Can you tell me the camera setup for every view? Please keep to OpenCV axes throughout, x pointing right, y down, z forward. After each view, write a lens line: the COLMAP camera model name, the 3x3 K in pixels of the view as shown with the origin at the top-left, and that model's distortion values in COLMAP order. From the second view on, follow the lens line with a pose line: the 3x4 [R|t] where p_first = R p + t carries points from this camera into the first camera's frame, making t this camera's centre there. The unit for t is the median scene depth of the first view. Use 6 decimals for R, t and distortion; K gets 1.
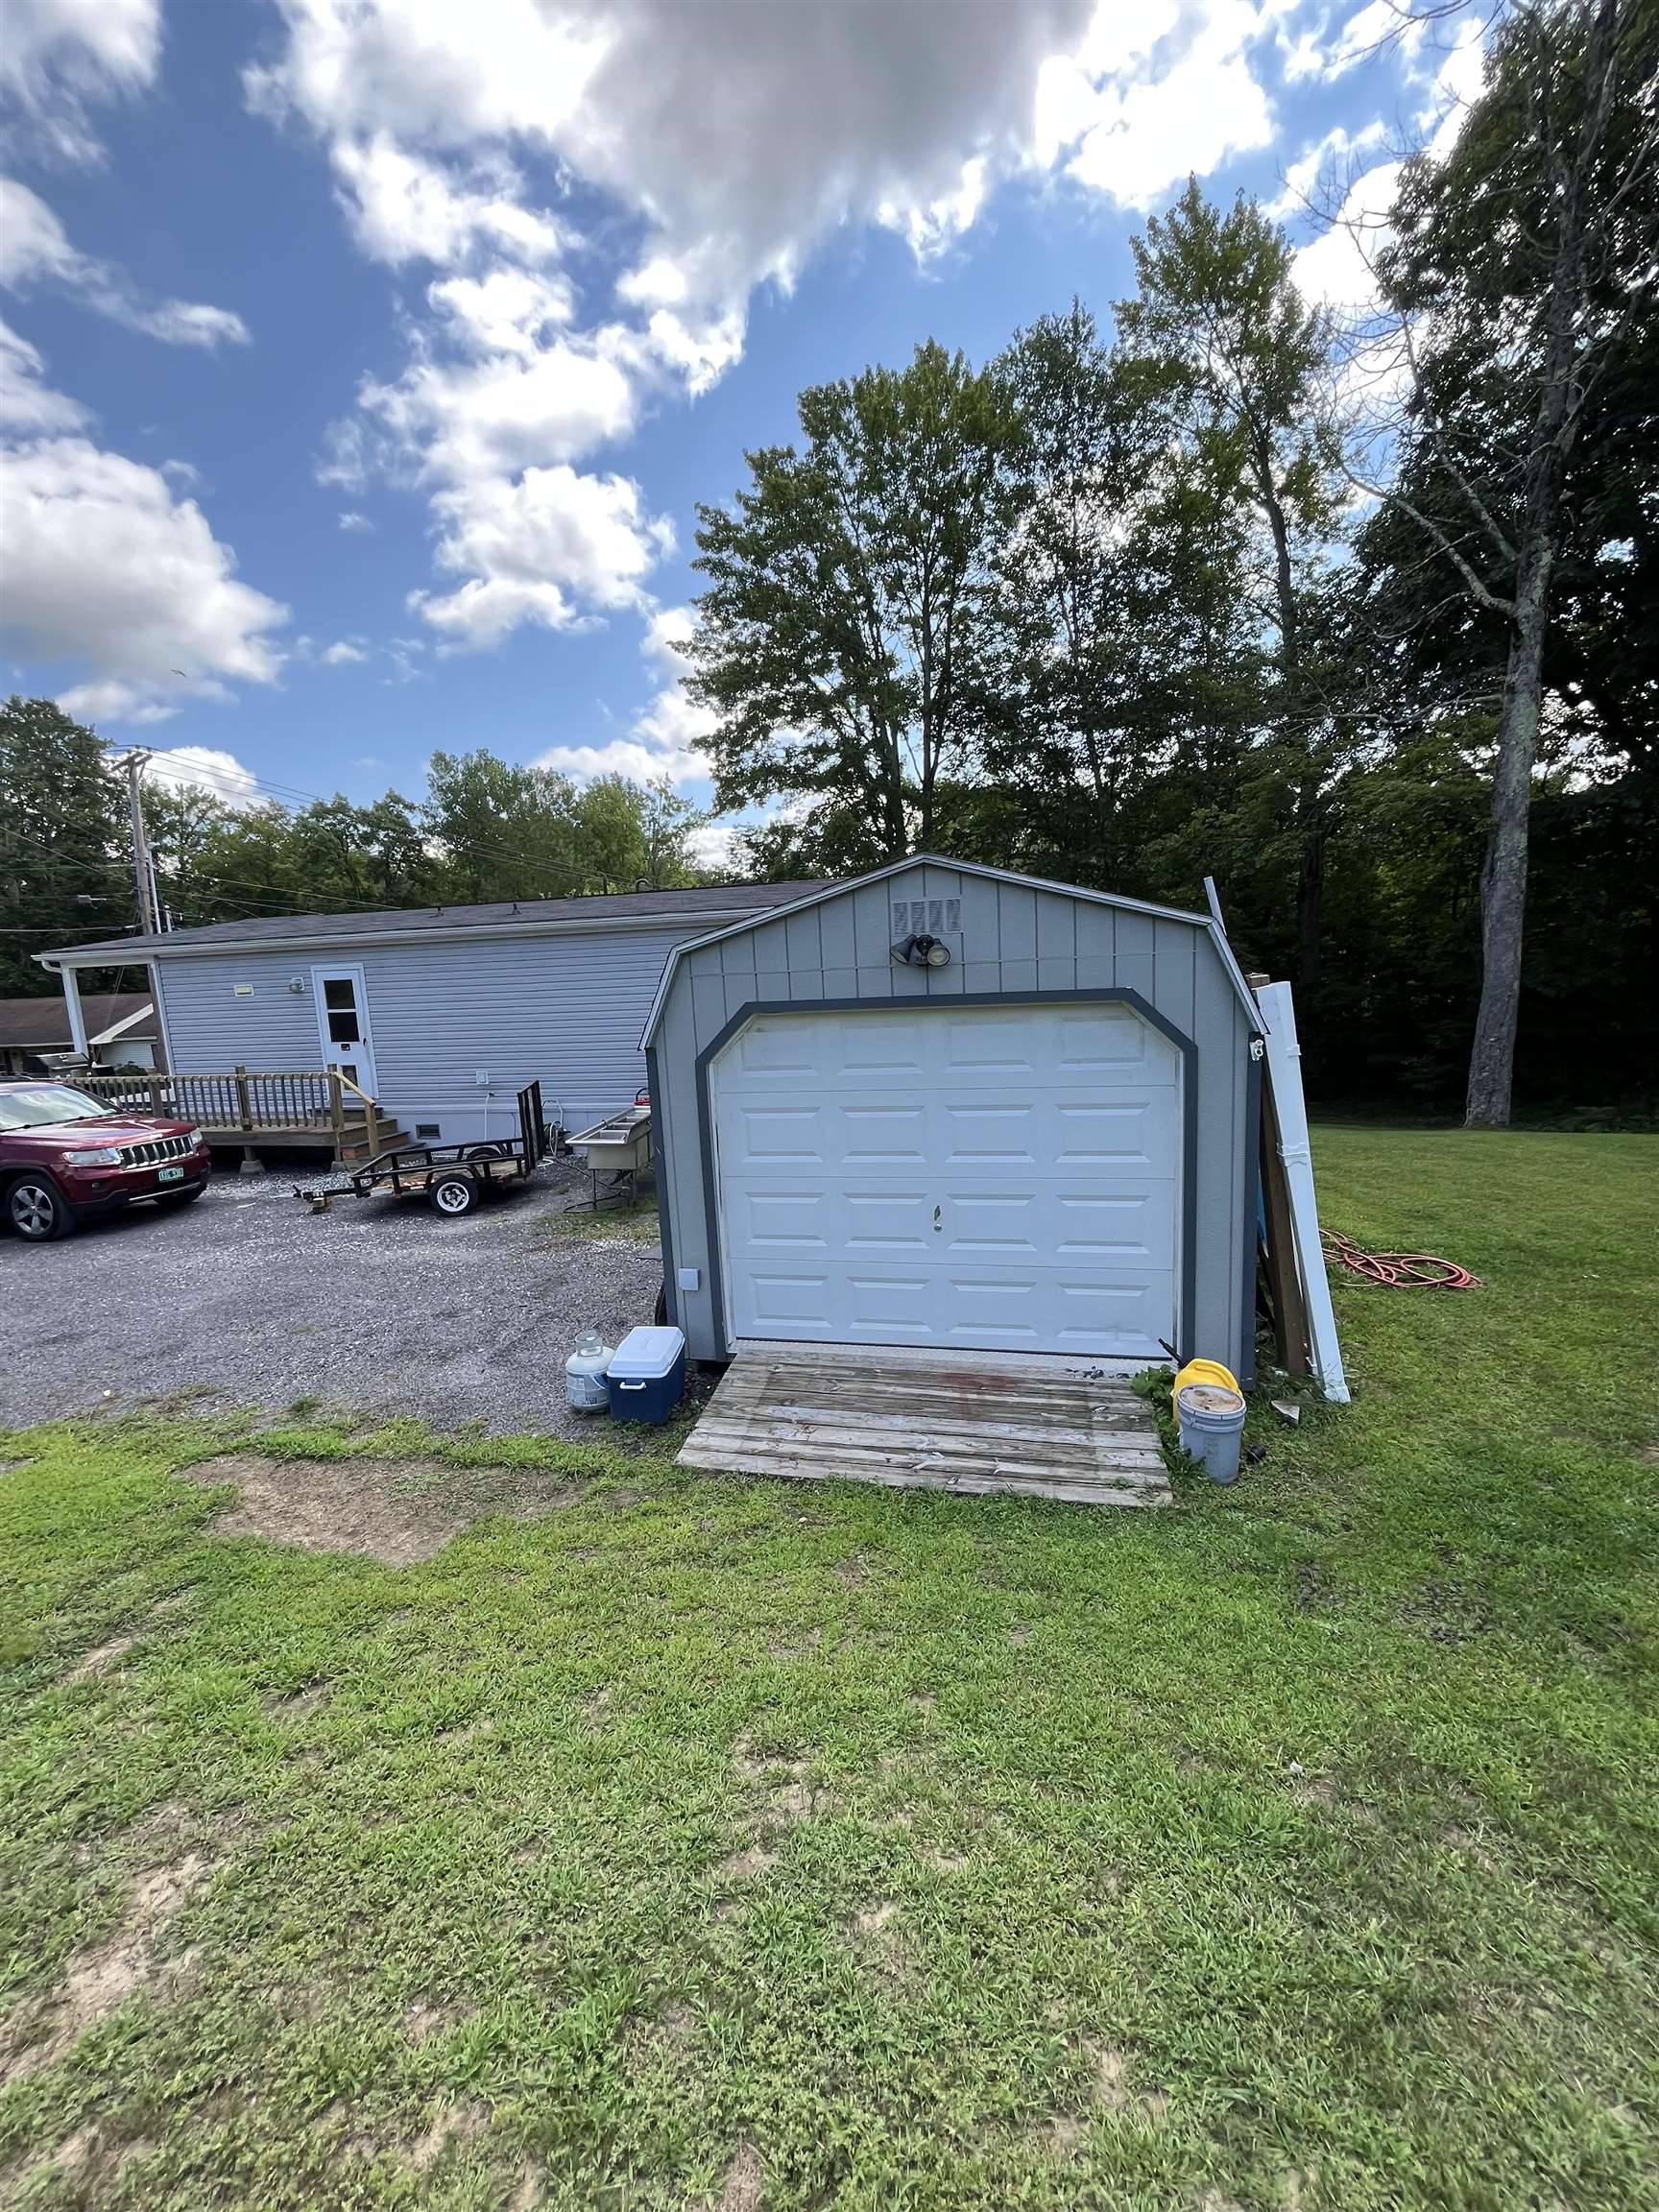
lens RADIAL K [[890.5, 0, 832.7], [0, 890.5, 1104.0], [0, 0, 1]] dist [-0.002284, -0.000141]
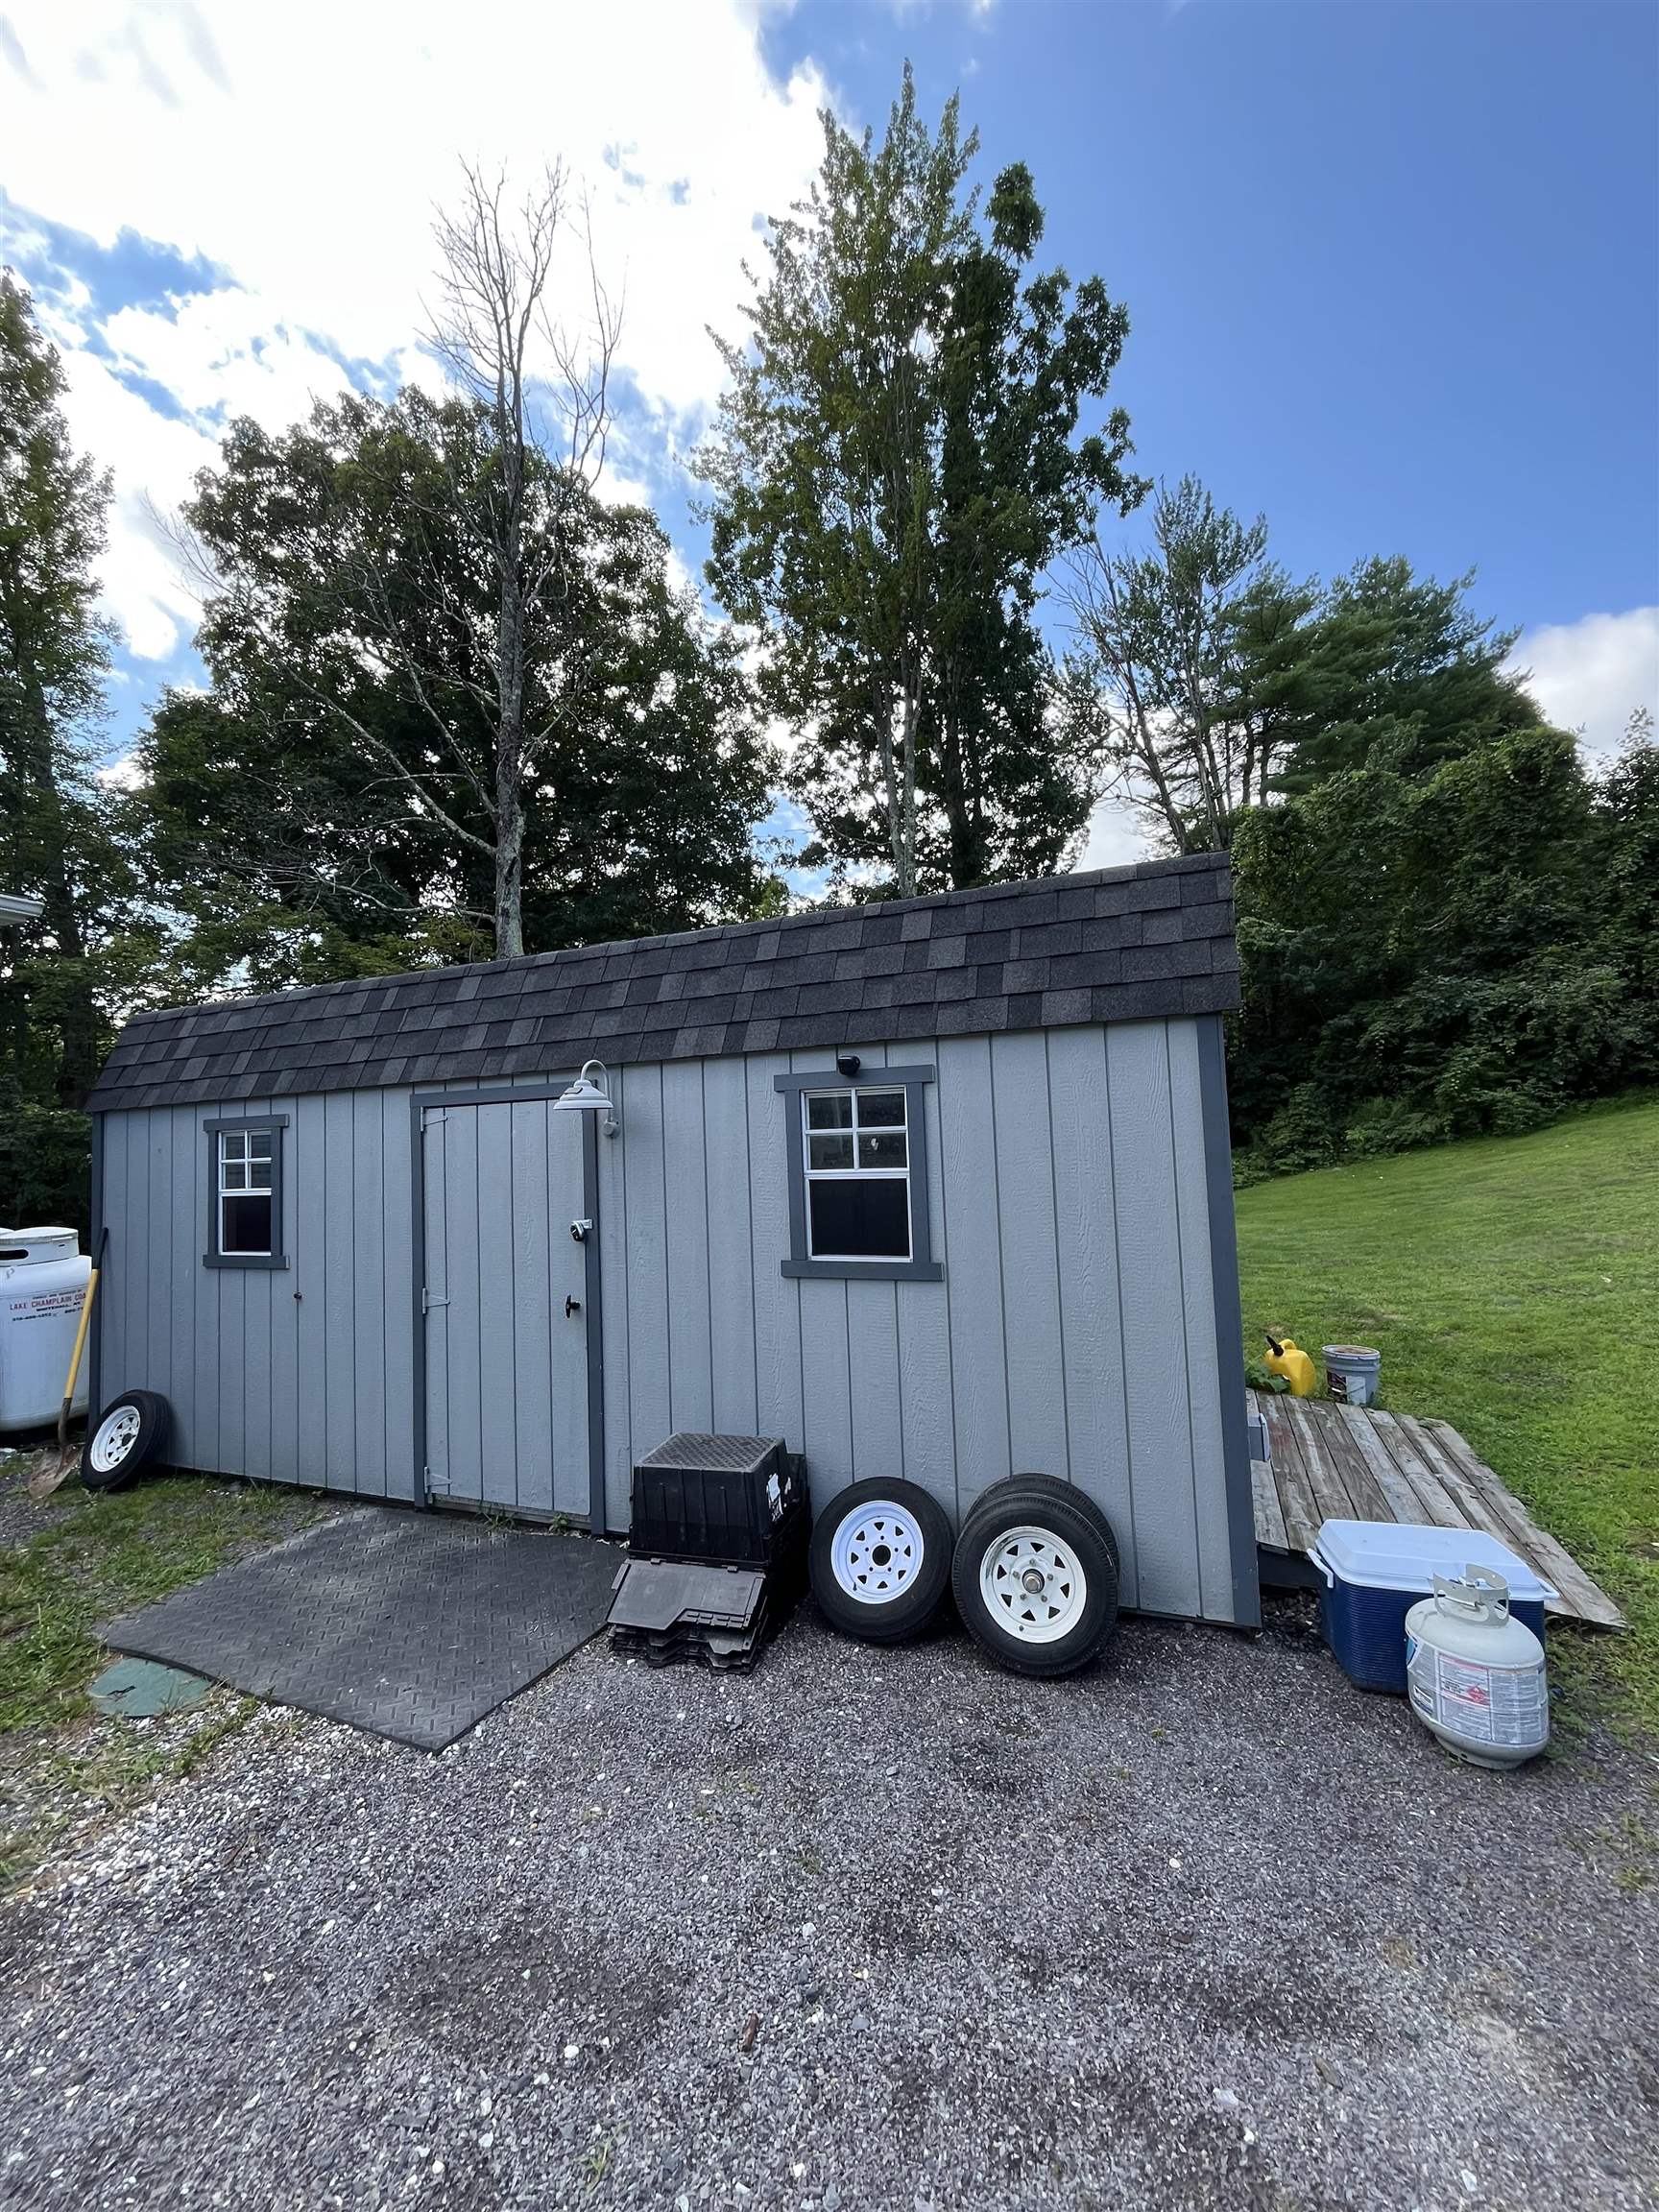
lens RADIAL K [[890.5, 0, 832.7], [0, 890.5, 1104.0], [0, 0, 1]] dist [-0.002284, -0.000141]
pose [[0.169565, 0.104078, 0.980008, -0.901621], [0.164516, 0.977465, -0.132273, 0.032576], [-0.971690, 0.183655, 0.148621, 1.351497]]
